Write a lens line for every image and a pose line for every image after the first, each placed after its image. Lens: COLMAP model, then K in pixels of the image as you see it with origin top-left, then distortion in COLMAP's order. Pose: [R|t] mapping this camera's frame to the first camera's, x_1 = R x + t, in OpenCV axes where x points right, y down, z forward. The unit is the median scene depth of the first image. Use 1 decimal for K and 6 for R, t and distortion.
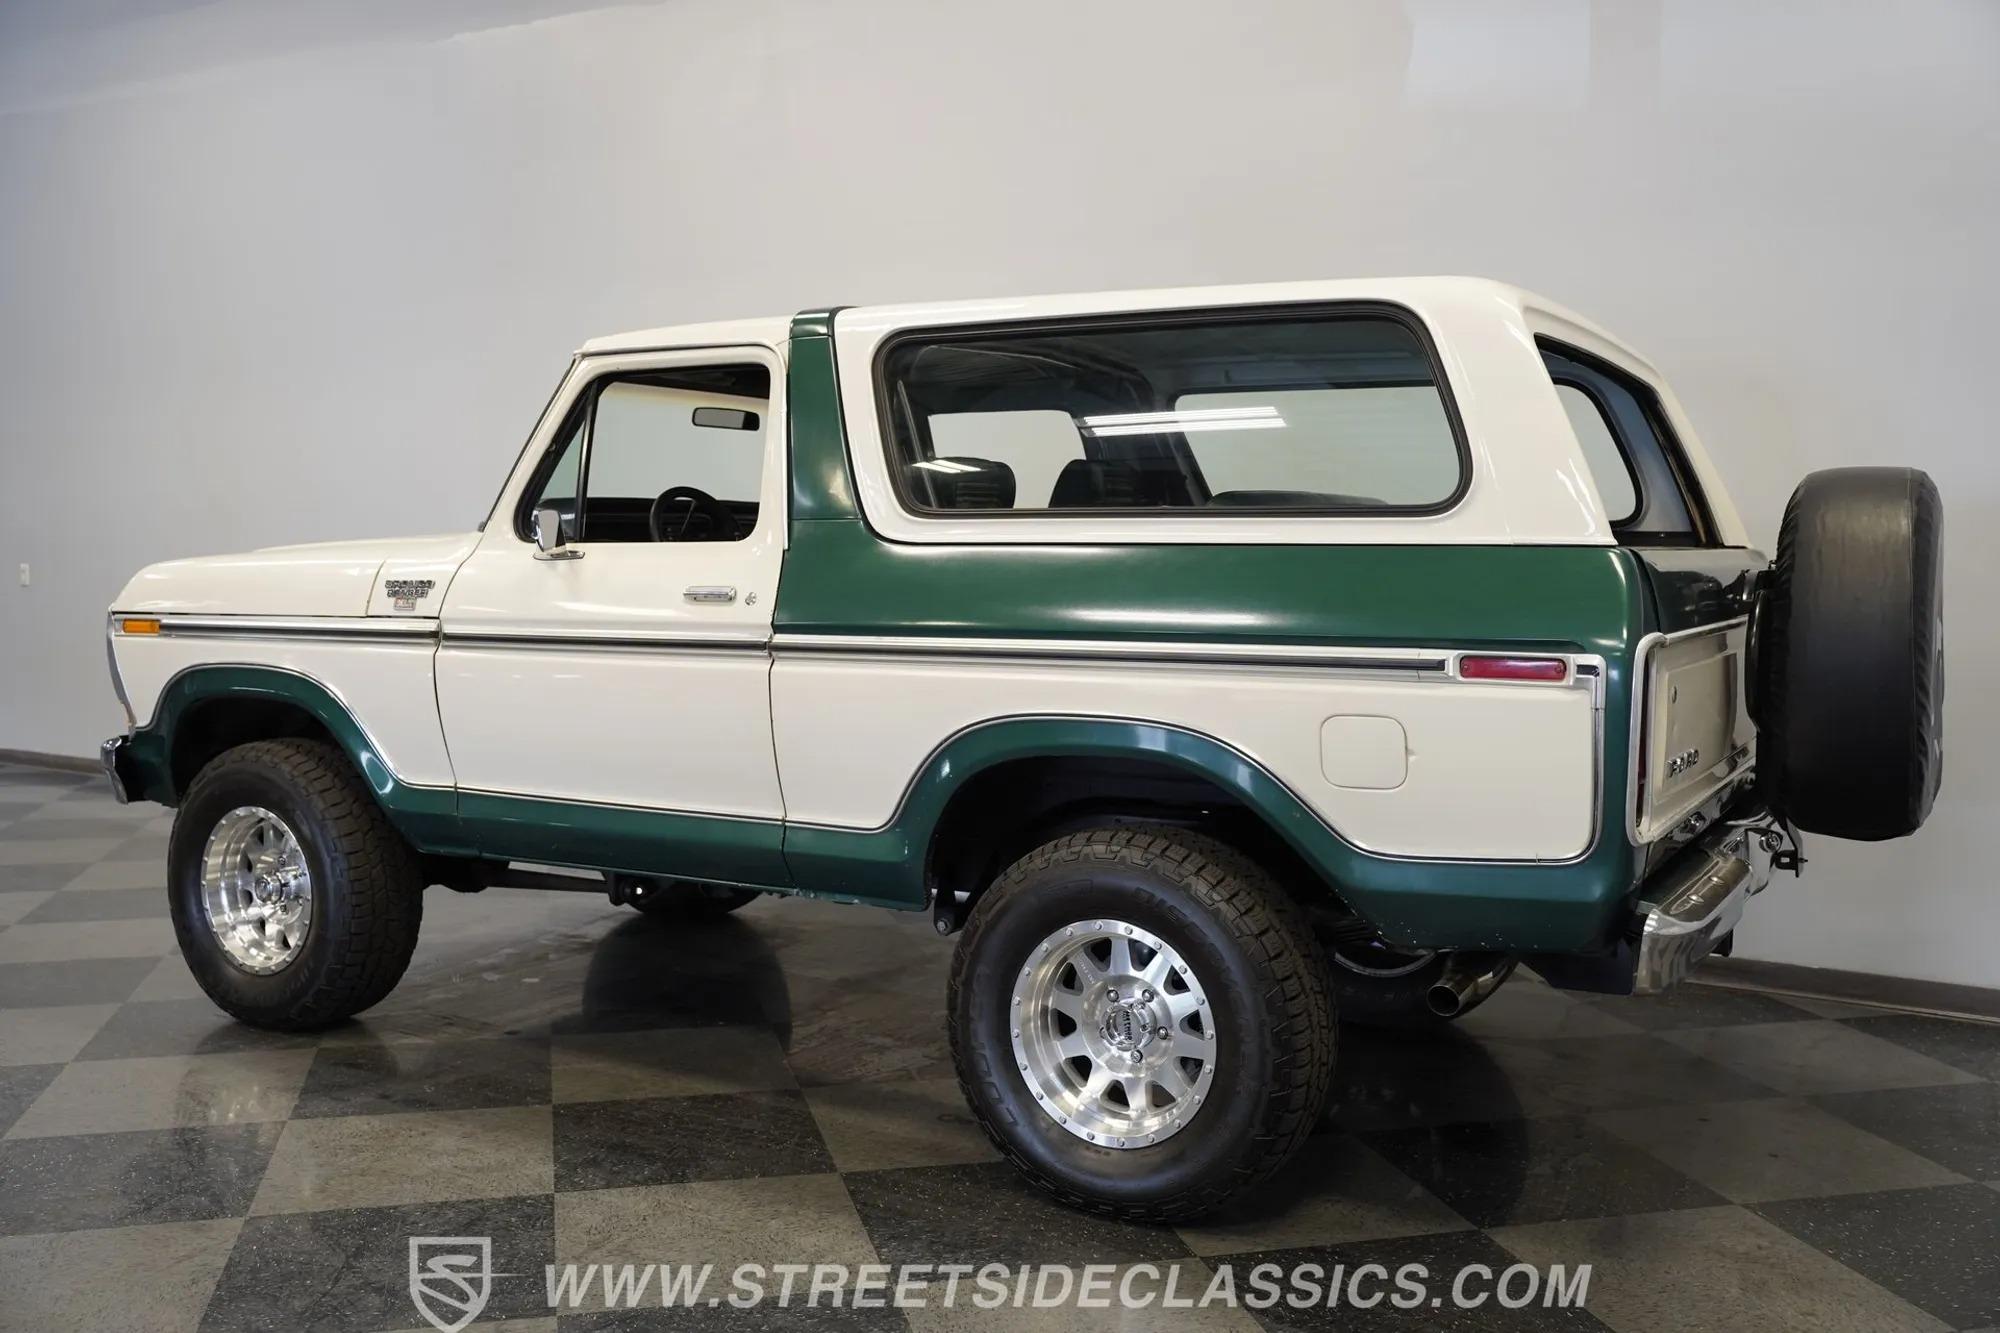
lens RADIAL K [[1789.0, 0, 996.3], [0, 1789.0, 667.0], [0, 0, 1]] dist [-0.031009, 0.076254]
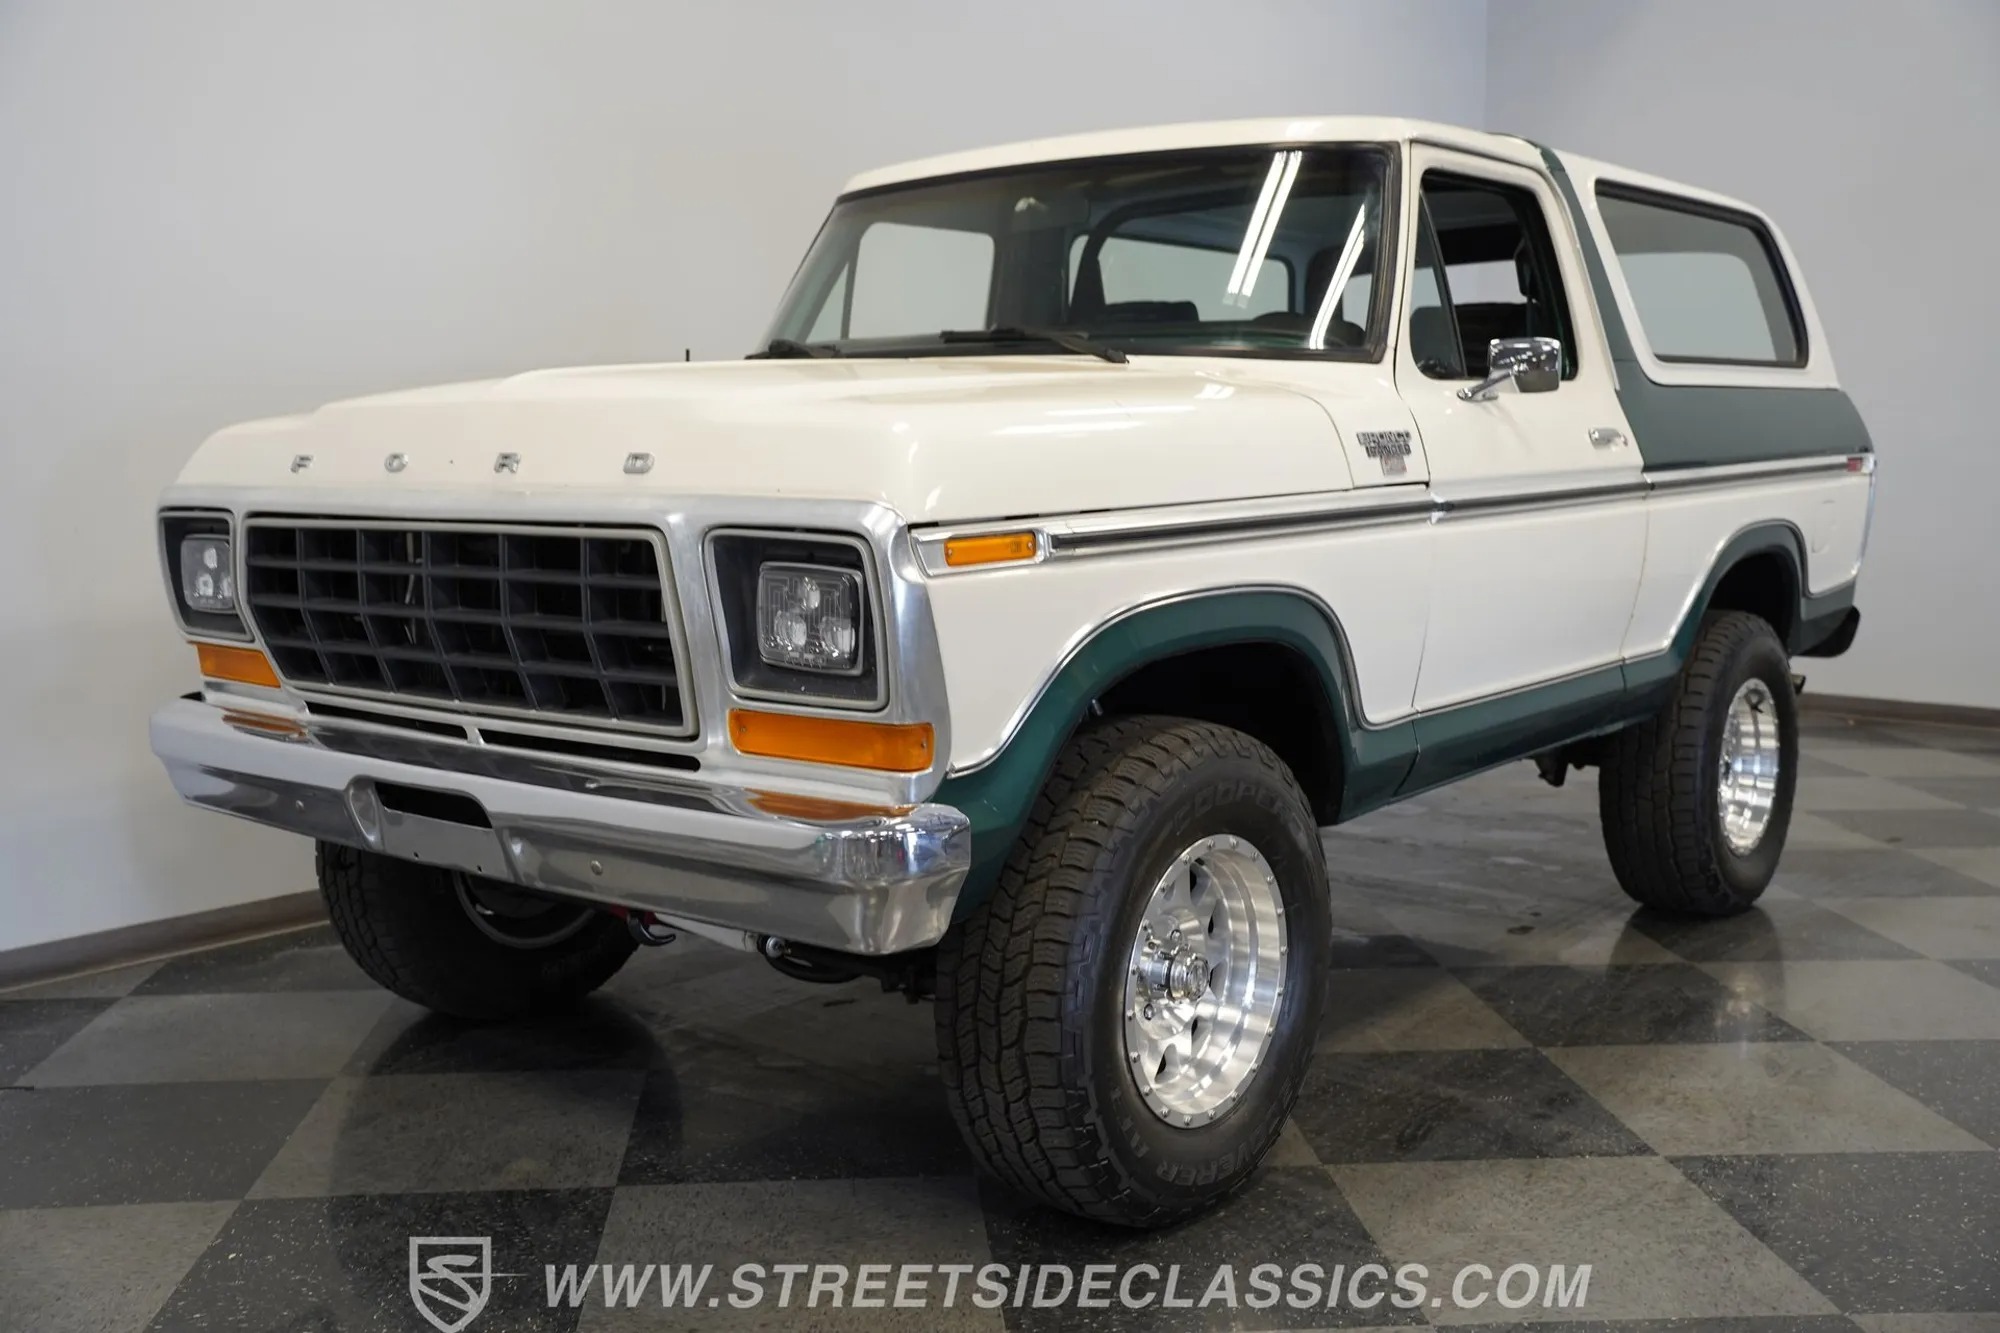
lens RADIAL K [[1960.3, 0, 1001.0], [0, 1960.3, 661.1], [0, 0, 1]] dist [0.046233, 0.000000]
pose [[0.149251, -0.125592, 0.980791, -1.247932], [0.070949, 0.990704, 0.116065, -0.066951], [-0.986251, 0.052263, 0.156774, 1.156325]]
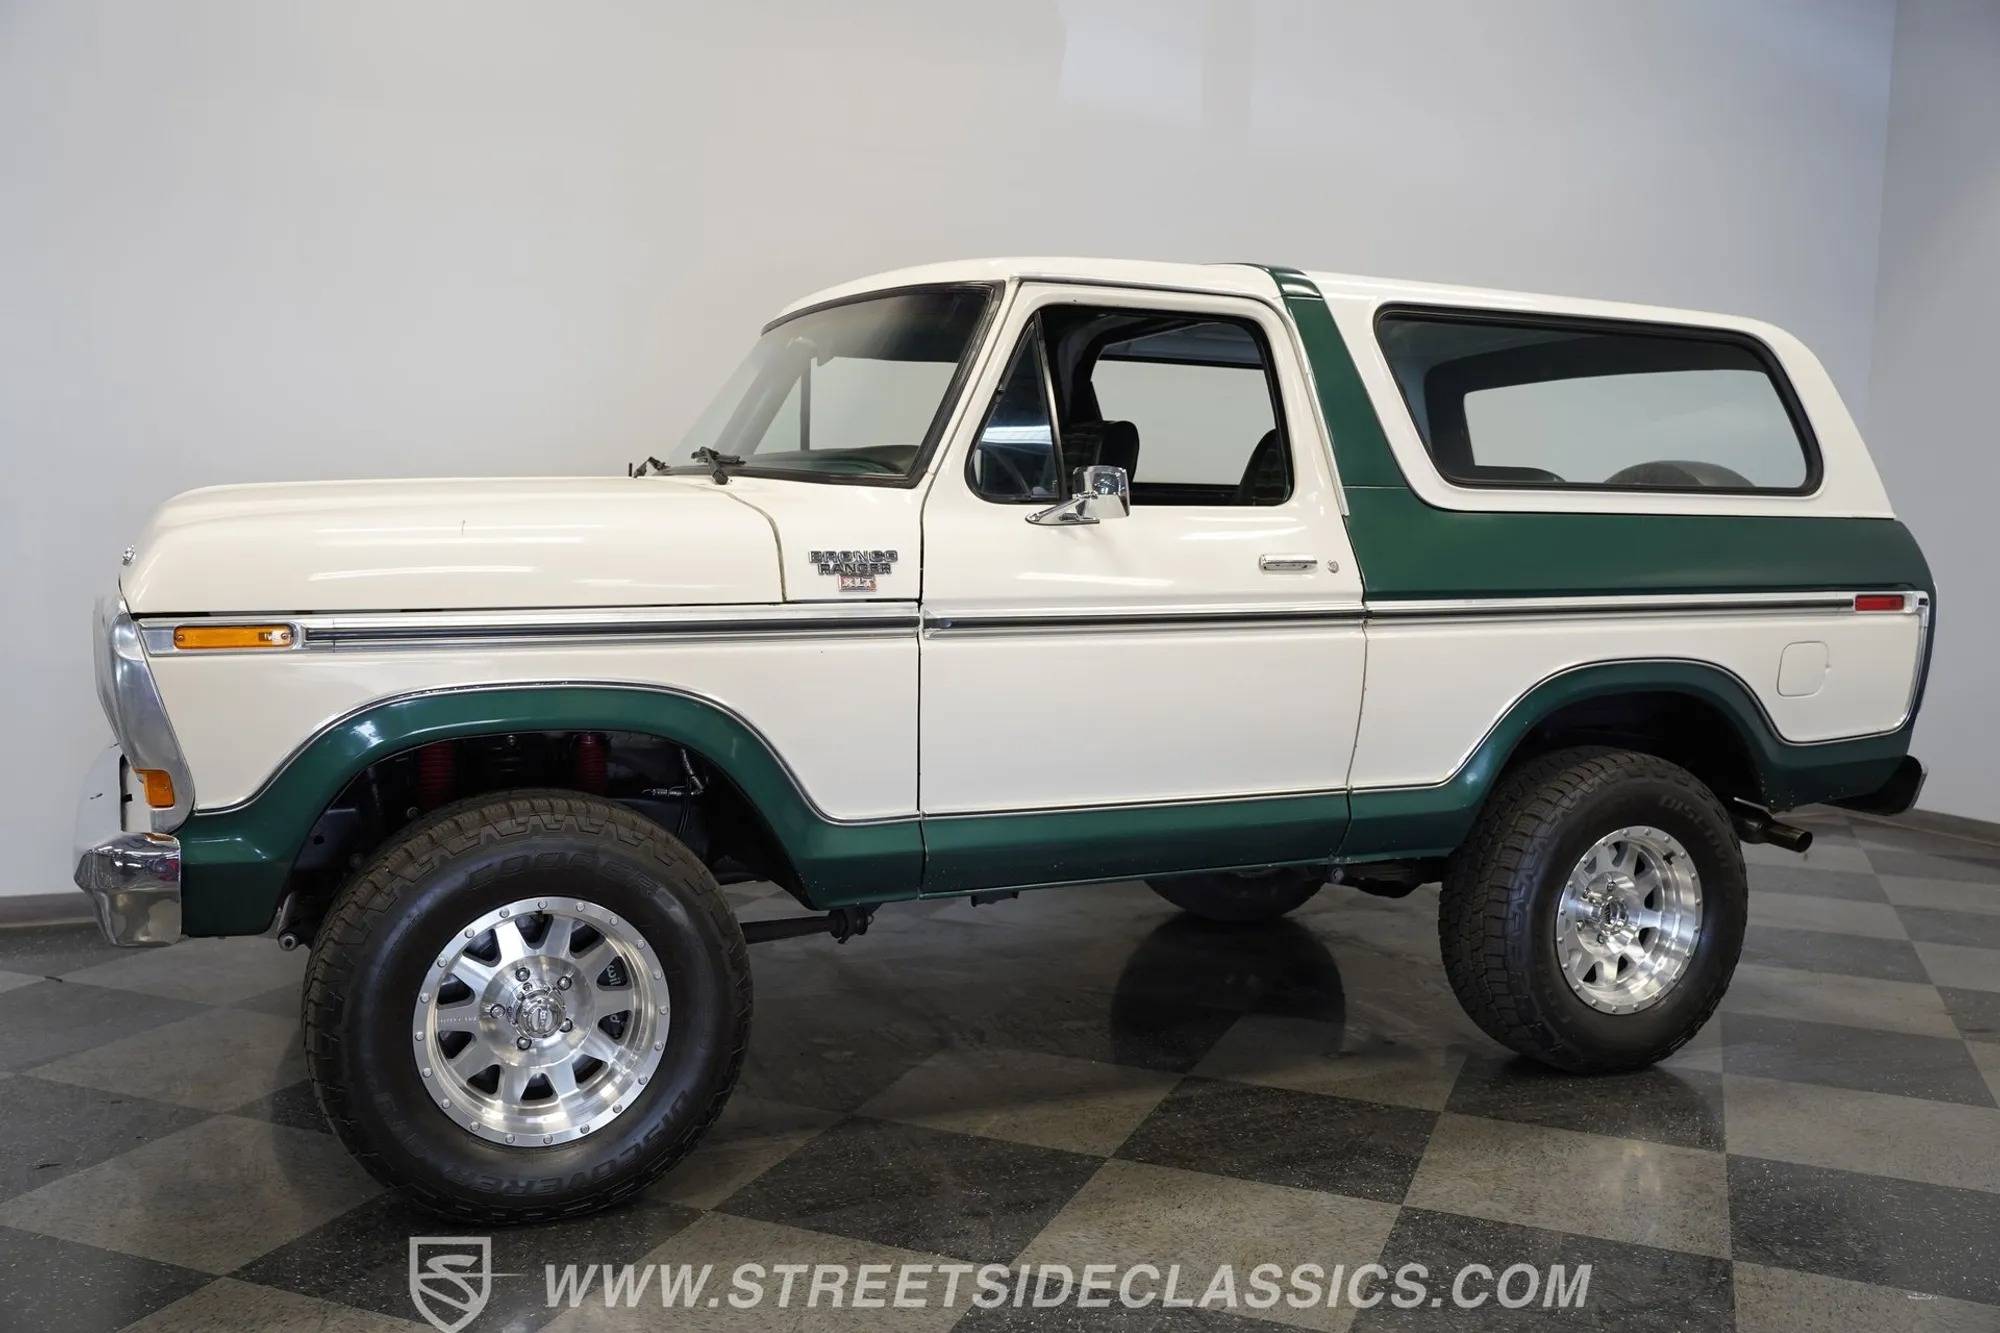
lens RADIAL K [[1789.0, 0, 996.2], [0, 1789.0, 664.7], [0, 0, 1]] dist [-0.031009, 0.076254]
pose [[0.583986, -0.069317, 0.808799, -1.017472], [0.039062, 0.997593, 0.057293, -0.046991], [-0.810824, -0.001865, 0.585288, 0.569856]]
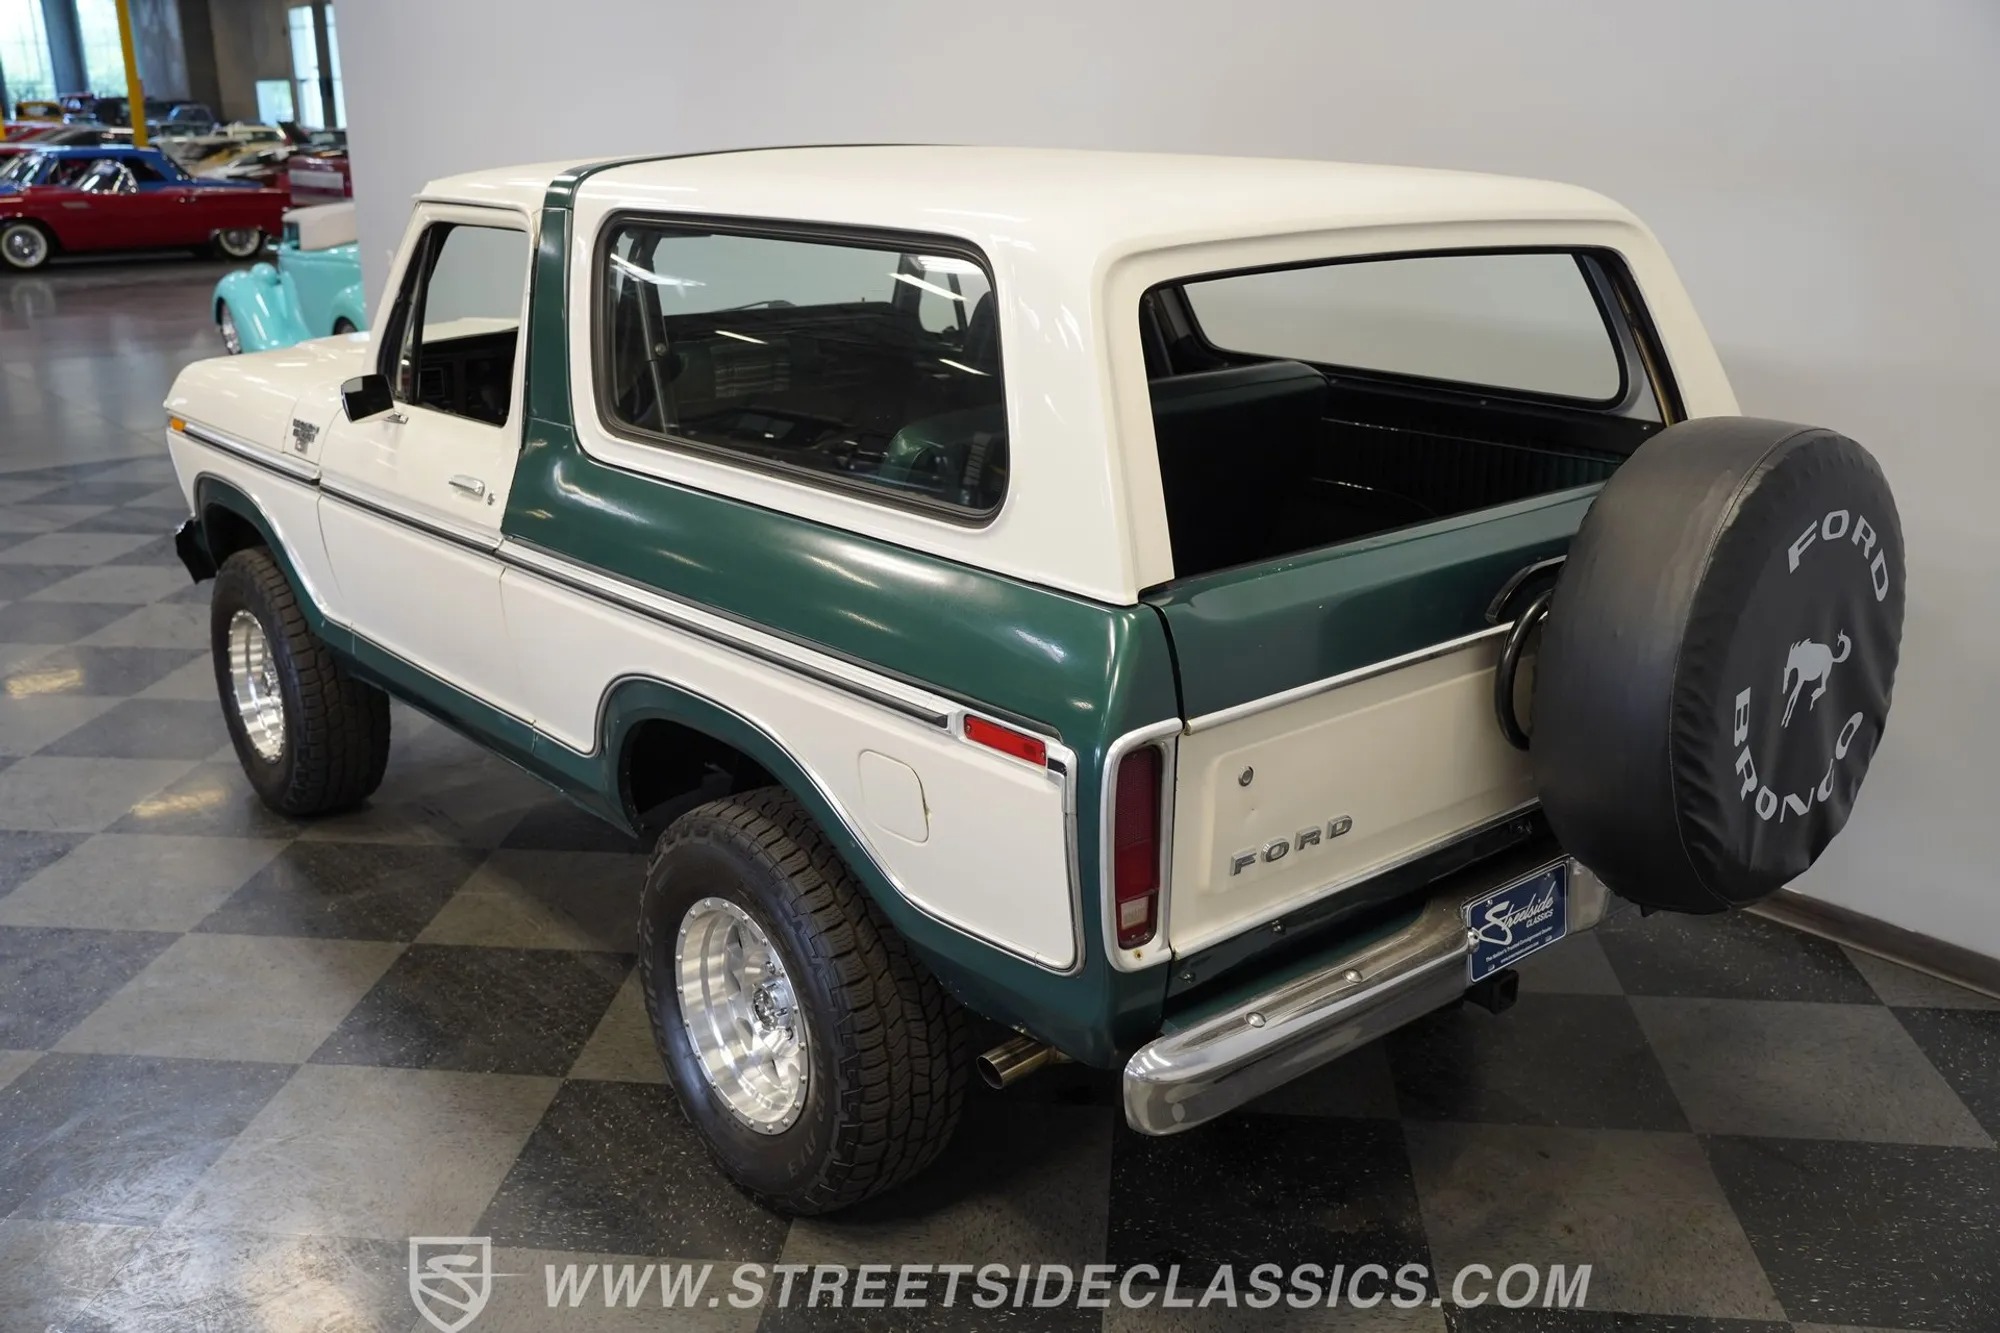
lens RADIAL K [[1789.0, 0, 1004.6], [0, 1789.0, 669.7], [0, 0, 1]] dist [-0.031009, 0.076254]
pose [[0.943166, 0.092346, -0.319233, 0.426361], [-0.015325, 0.971680, 0.235805, -0.175256], [0.331967, -0.217511, 0.917871, 0.194467]]
